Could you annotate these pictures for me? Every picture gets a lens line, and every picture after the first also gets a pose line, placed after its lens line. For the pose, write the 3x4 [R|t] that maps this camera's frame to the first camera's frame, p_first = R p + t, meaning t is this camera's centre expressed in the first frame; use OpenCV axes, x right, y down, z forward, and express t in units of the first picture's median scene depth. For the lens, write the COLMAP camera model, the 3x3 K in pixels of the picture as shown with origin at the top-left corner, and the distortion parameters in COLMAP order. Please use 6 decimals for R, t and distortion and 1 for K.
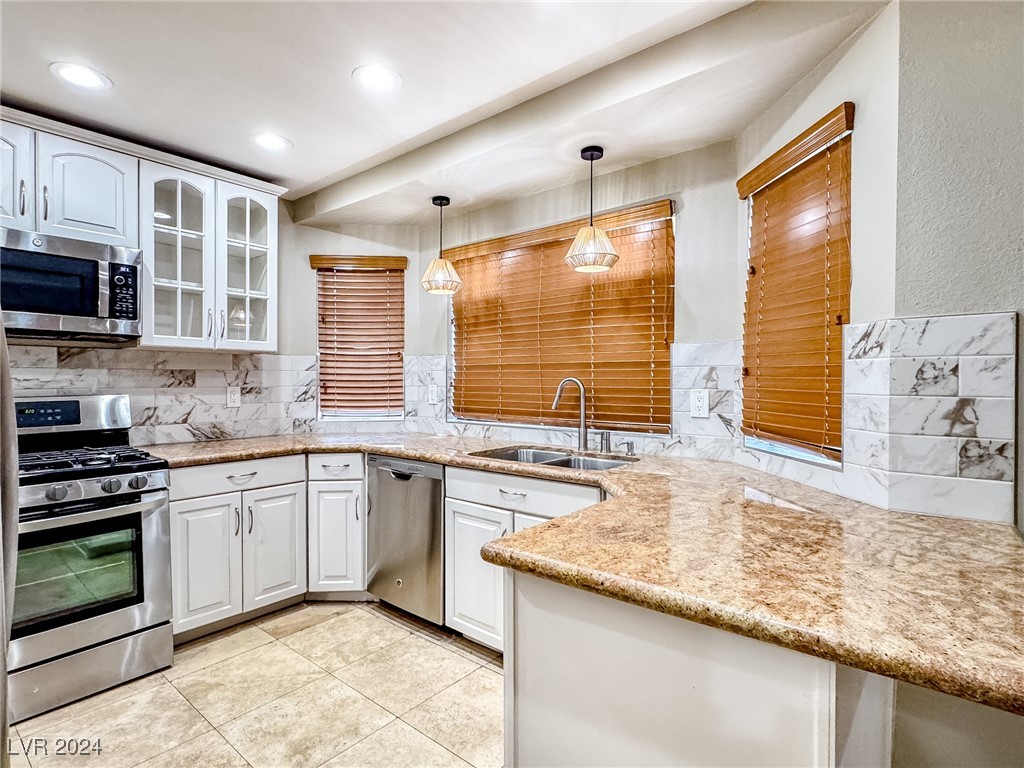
lens RADIAL K [[528.9, 0, 509.0], [0, 528.9, 386.6], [0, 0, 1]] dist [-0.003024, 0.000899]
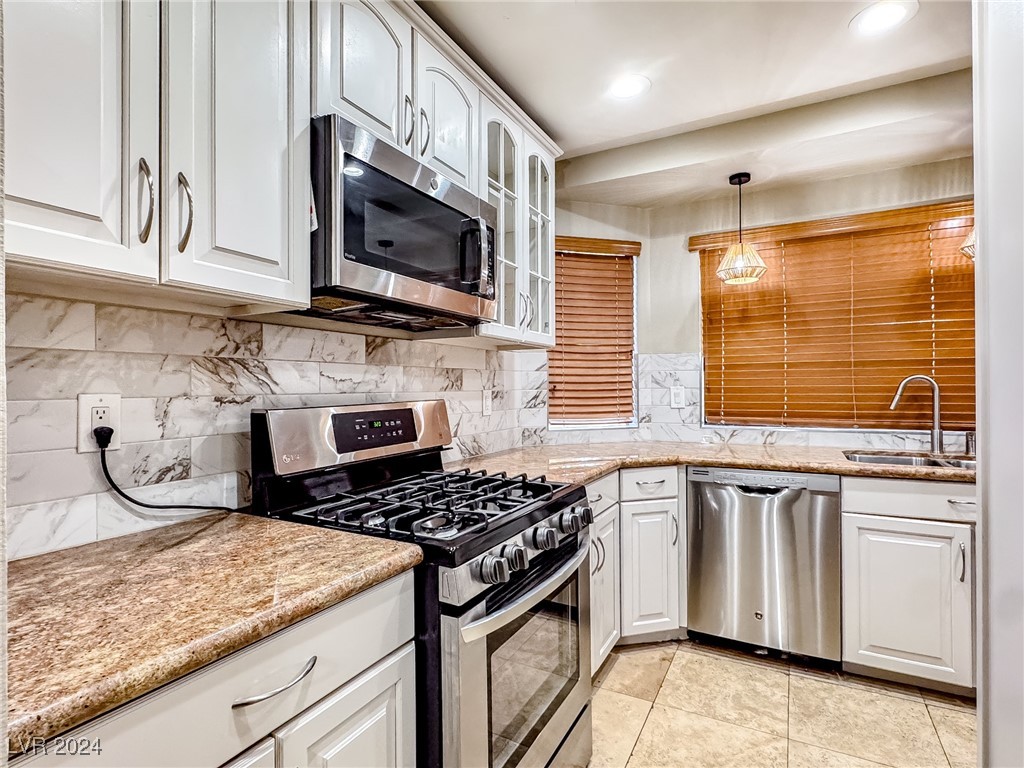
lens RADIAL K [[528.9, 0, 509.9], [0, 528.9, 386.1], [0, 0, 1]] dist [-0.003024, 0.000899]
pose [[0.978957, -0.007810, 0.203918, -0.816064], [0.010969, 0.999837, -0.014368, 0.007397], [-0.203772, 0.016303, 0.978883, 0.252330]]
